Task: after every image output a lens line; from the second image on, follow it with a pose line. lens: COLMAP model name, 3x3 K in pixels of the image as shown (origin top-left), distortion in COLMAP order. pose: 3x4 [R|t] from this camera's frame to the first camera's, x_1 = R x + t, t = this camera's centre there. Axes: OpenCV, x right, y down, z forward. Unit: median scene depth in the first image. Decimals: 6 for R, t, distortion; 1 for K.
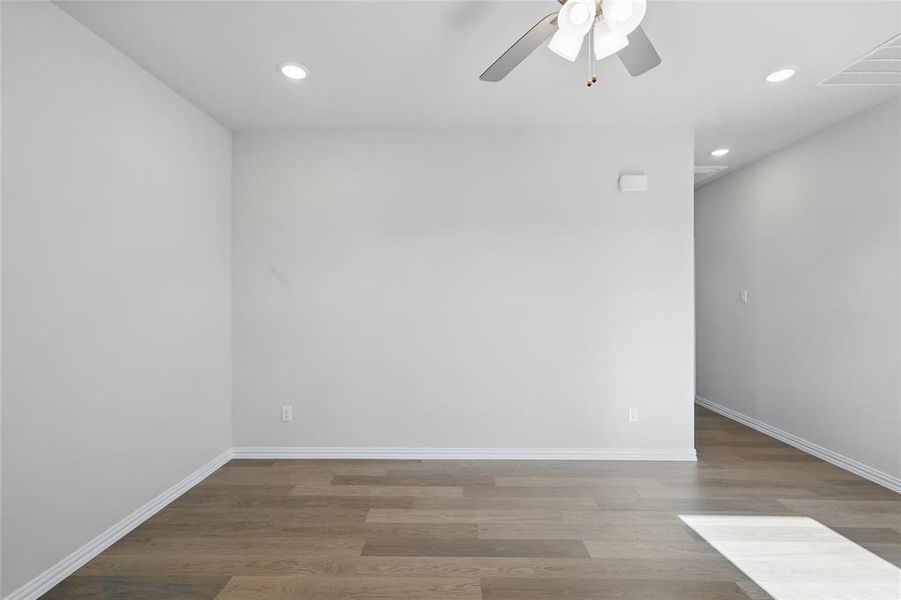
lens RADIAL K [[398.9, 0, 453.7], [0, 398.9, 298.7], [0, 0, 1]] dist [0.012077, -0.000232]
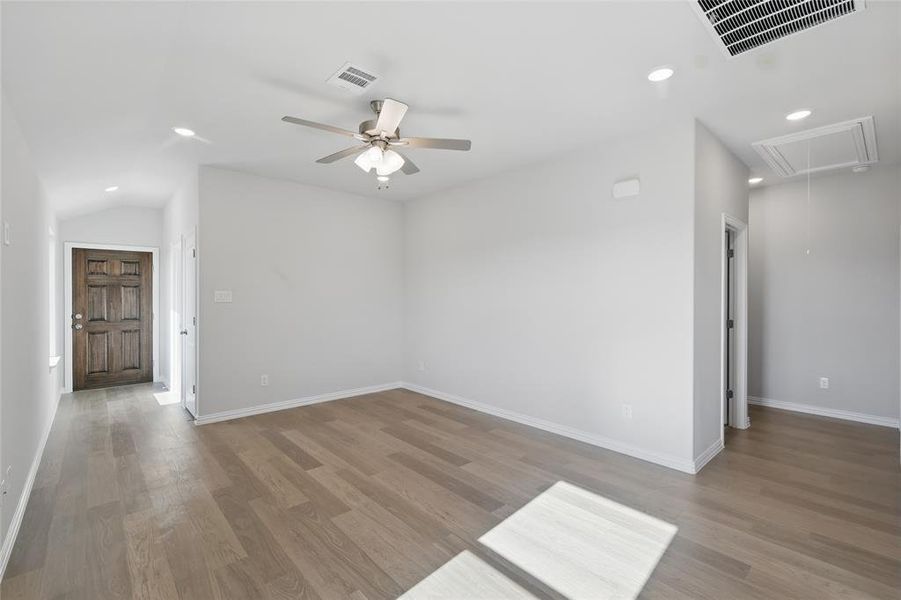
lens RADIAL K [[398.9, 0, 453.7], [0, 398.9, 298.7], [0, 0, 1]] dist [0.012077, -0.000232]
pose [[0.680519, 0.005859, -0.732707, 1.098226], [-0.001020, 0.999975, 0.007048, -0.011015], [0.732730, -0.004049, 0.680508, -0.046188]]
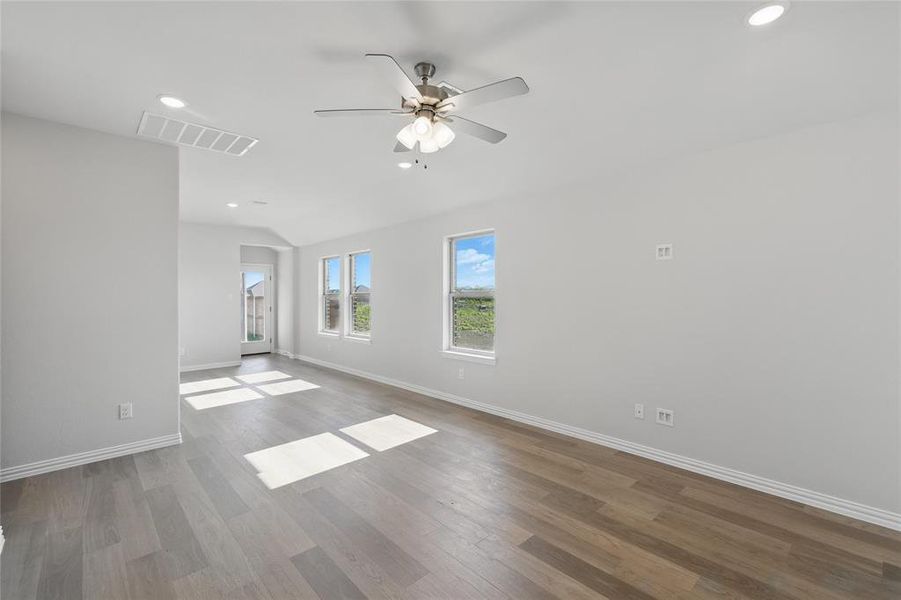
lens RADIAL K [[398.9, 0, 453.7], [0, 398.9, 298.7], [0, 0, 1]] dist [0.012077, -0.000232]
pose [[-0.684493, 0.001027, 0.729019, -0.509776], [0.006351, 0.999969, 0.004554, -0.003850], [-0.728992, 0.007748, -0.684478, 1.100995]]
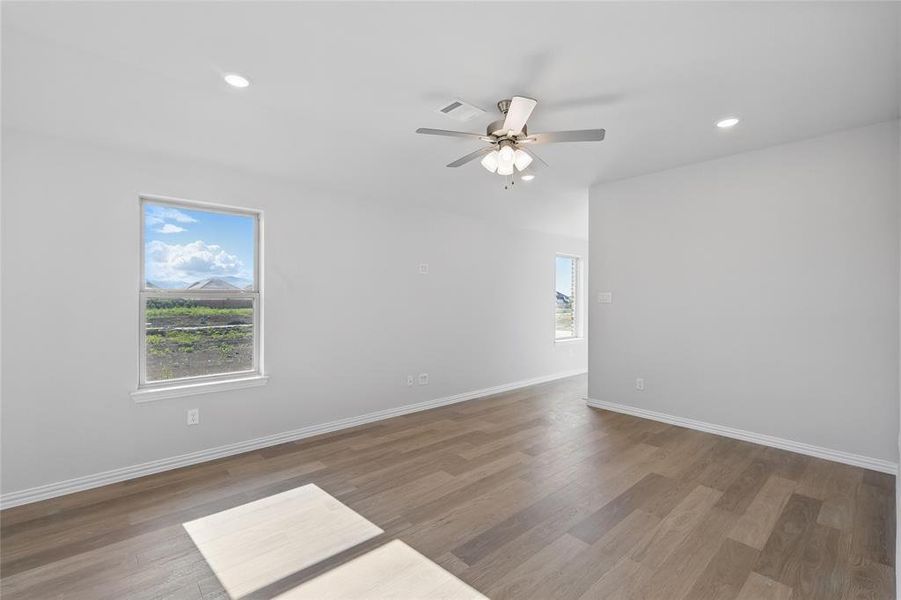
lens RADIAL K [[395.8, 0, 447.6], [0, 395.8, 299.0], [0, 0, 1]] dist [0.012867, -0.000004]
pose [[-0.742236, -0.001935, -0.670136, 1.002463], [-0.002880, 0.999996, 0.000303, -0.000552], [0.670133, 0.002155, -0.742238, 1.207581]]
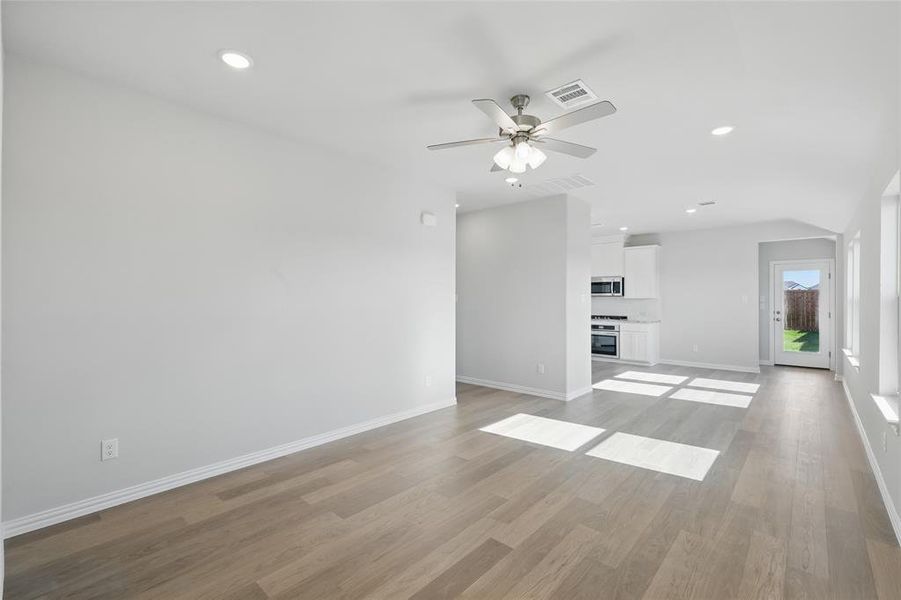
lens RADIAL K [[398.9, 0, 453.7], [0, 398.9, 298.7], [0, 0, 1]] dist [0.012077, -0.000232]
pose [[0.653121, 0.005094, 0.757236, -0.696471], [-0.003204, 0.999987, -0.003964, 0.000465], [-0.757247, 0.000163, 0.653129, -0.005699]]
